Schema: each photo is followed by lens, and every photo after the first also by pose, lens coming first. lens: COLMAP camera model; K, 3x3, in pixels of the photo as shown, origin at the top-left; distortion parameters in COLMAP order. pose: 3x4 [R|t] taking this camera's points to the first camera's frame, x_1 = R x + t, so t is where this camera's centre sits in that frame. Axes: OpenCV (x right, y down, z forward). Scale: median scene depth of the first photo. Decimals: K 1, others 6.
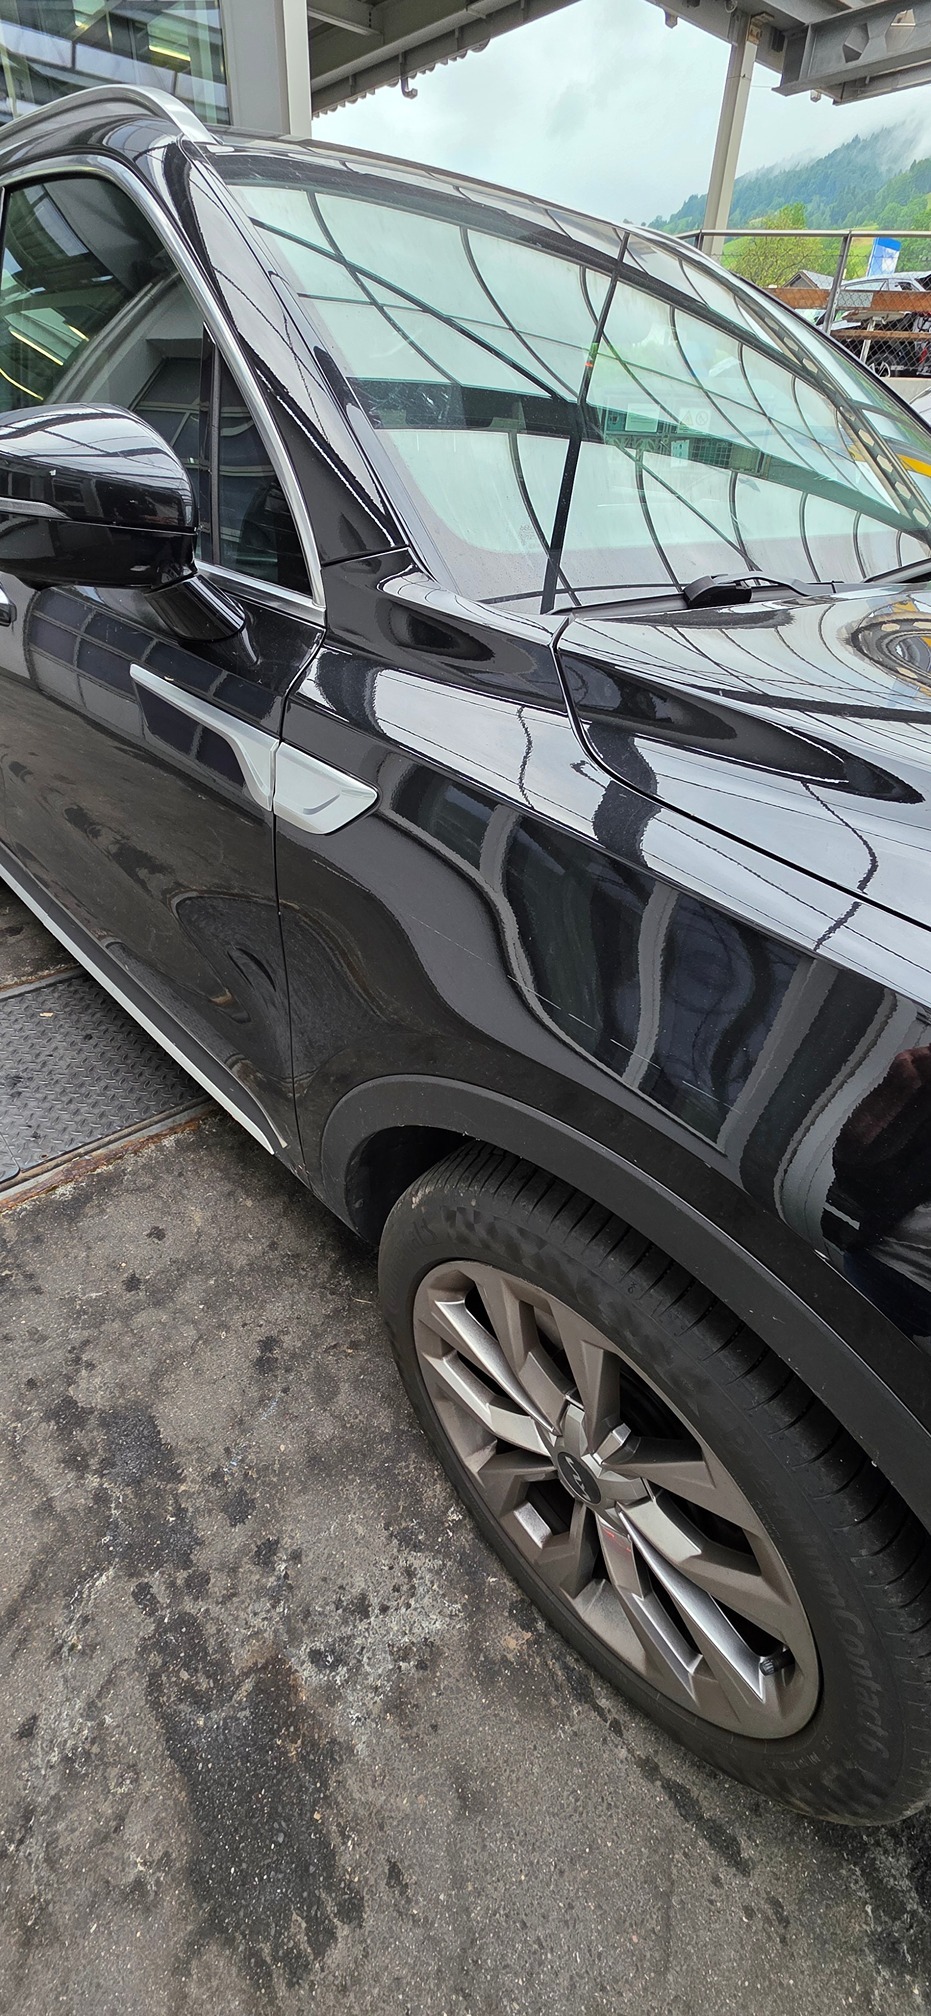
lens RADIAL K [[797.8, 0, 453.9], [0, 797.8, 1009.8], [0, 0, 1]] dist [0.000375, -0.000003]
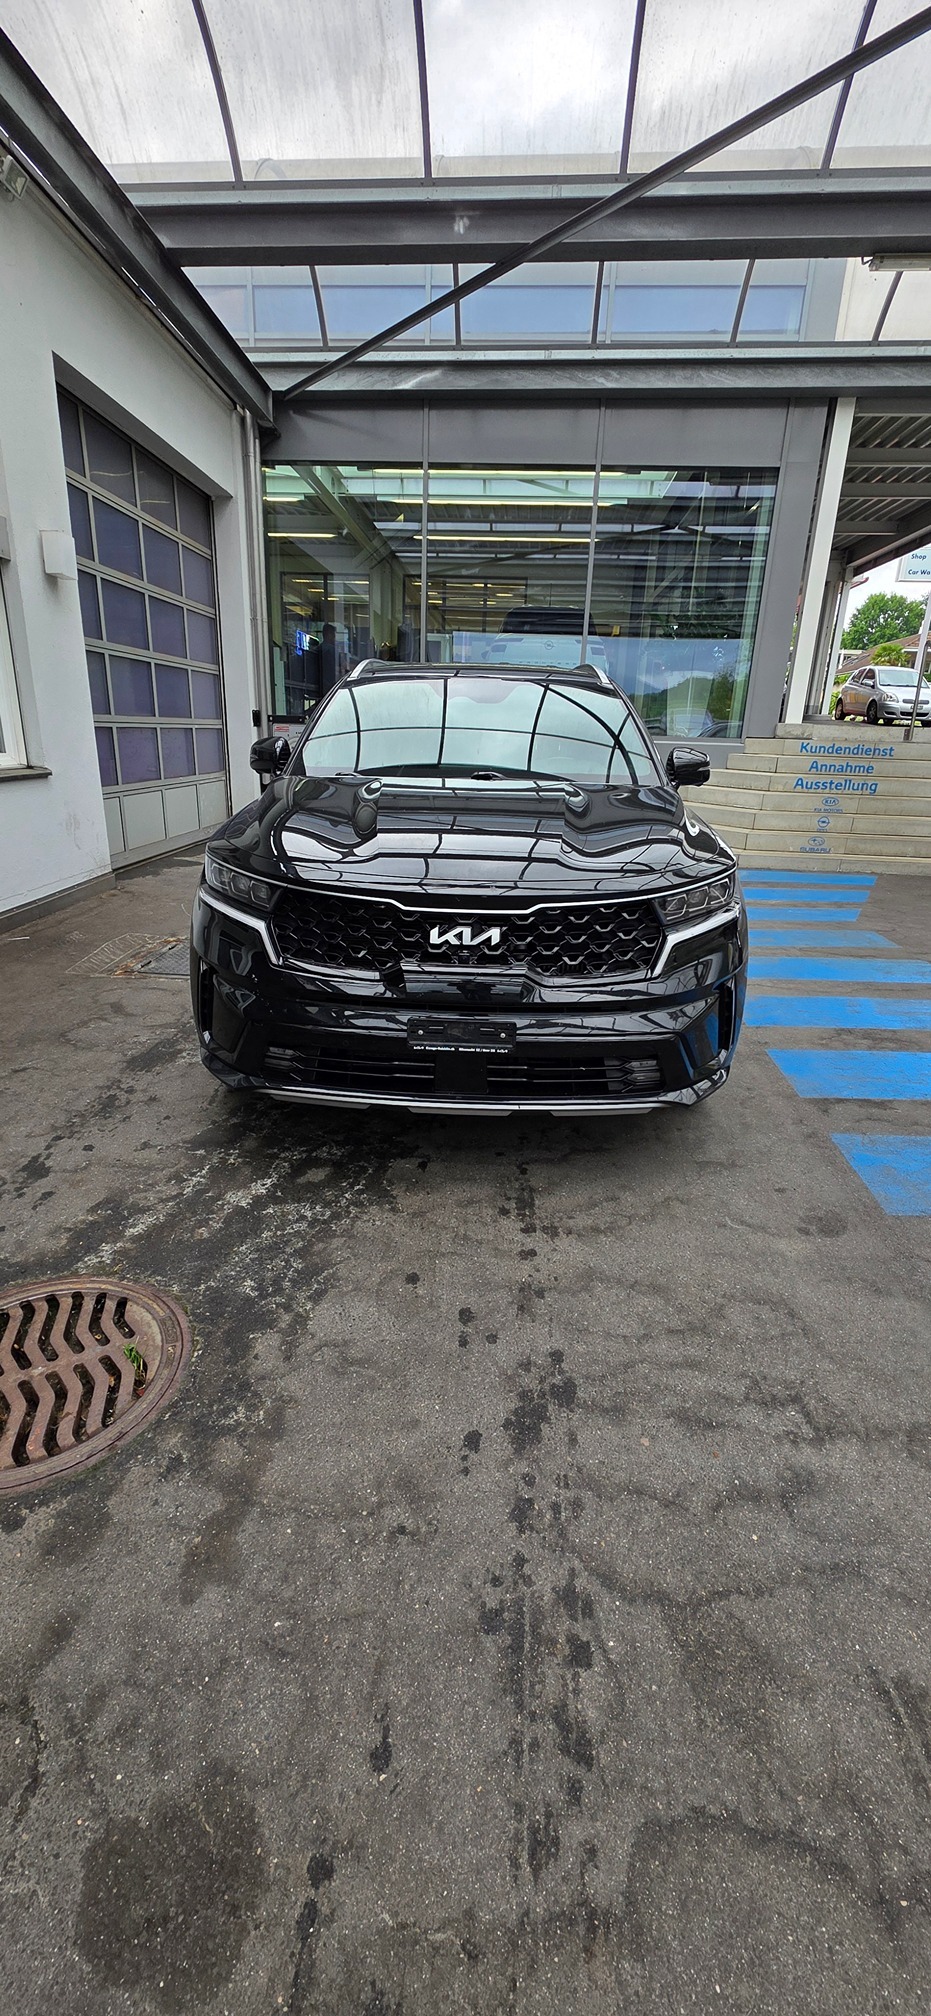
lens RADIAL K [[797.8, 0, 453.9], [0, 797.8, 1009.8], [0, 0, 1]] dist [0.000375, -0.000003]
pose [[0.718981, 0.222729, -0.658376, 2.390575], [-0.409076, 0.901418, -0.141783, 0.569479], [0.561893, 0.371265, 0.739215, -0.793639]]
